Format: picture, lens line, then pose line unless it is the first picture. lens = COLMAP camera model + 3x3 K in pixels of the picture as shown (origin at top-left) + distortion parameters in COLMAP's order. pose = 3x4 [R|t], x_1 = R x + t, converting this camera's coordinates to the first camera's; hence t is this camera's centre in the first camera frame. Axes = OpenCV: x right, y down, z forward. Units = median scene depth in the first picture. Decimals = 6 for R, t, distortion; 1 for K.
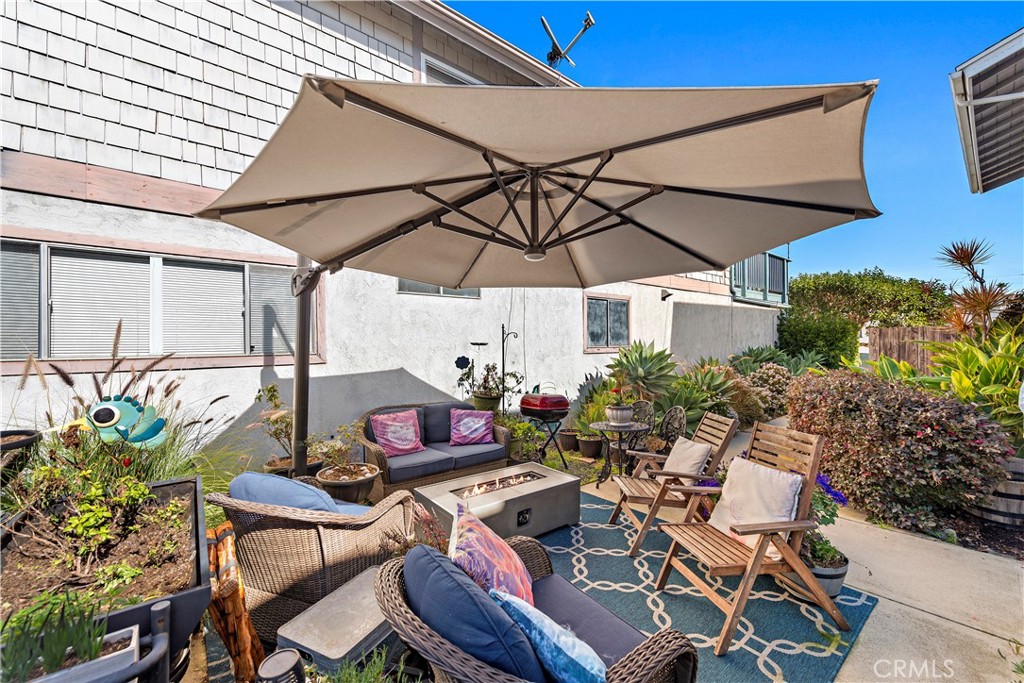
lens RADIAL K [[403.1, 0, 513.6], [0, 403.1, 339.5], [0, 0, 1]] dist [0.002306, -0.000029]
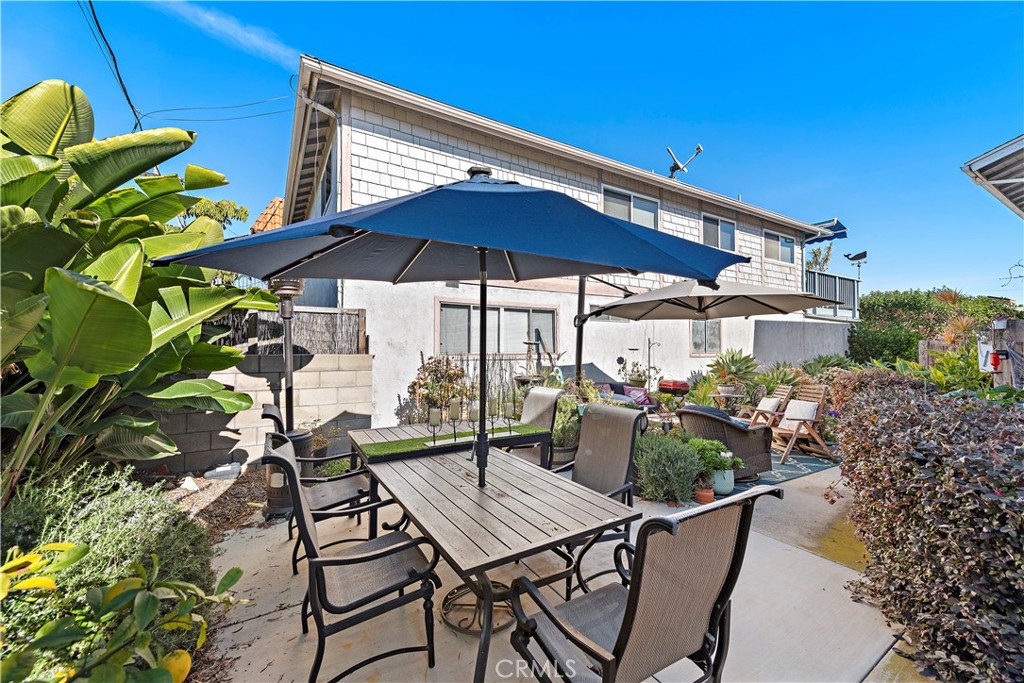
lens RADIAL K [[403.1, 0, 513.6], [0, 403.1, 339.5], [0, 0, 1]] dist [0.002306, -0.000029]
pose [[0.989128, 0.004841, -0.146981, -0.299107], [-0.007619, 0.999803, -0.018344, 0.003446], [0.146863, 0.019265, 0.988969, -0.670522]]
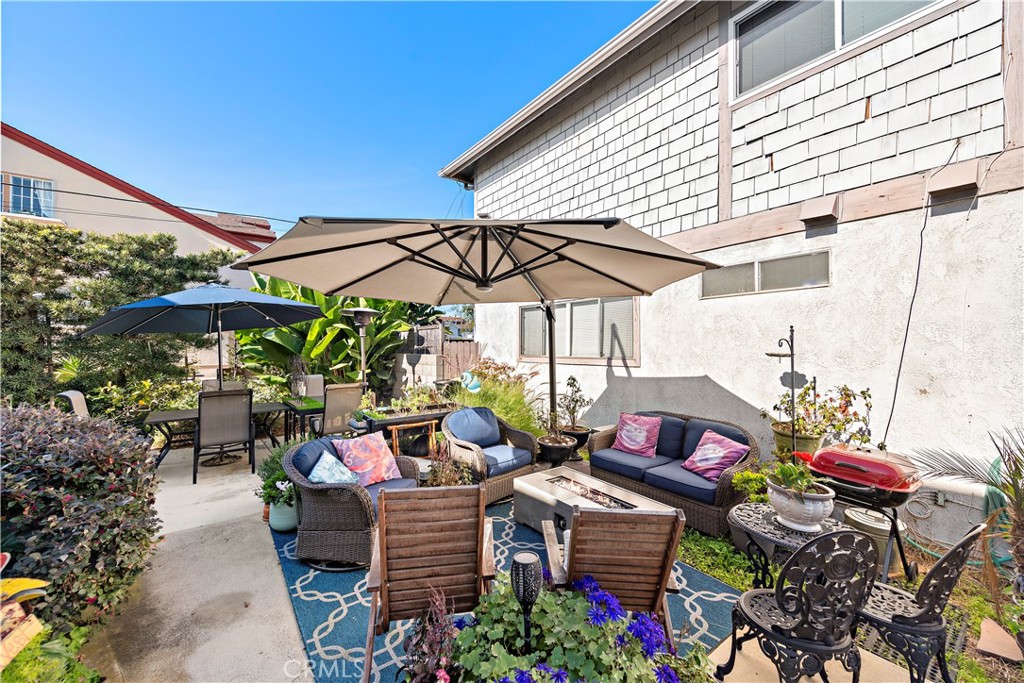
lens RADIAL K [[399.6, 0, 502.6], [0, 399.6, 336.7], [0, 0, 1]] dist [0.001722, 0.000099]
pose [[-0.058203, -0.020921, -0.998086, 0.564358], [0.007150, 0.999746, -0.021373, -0.007574], [0.998279, -0.008380, -0.058038, 0.478987]]
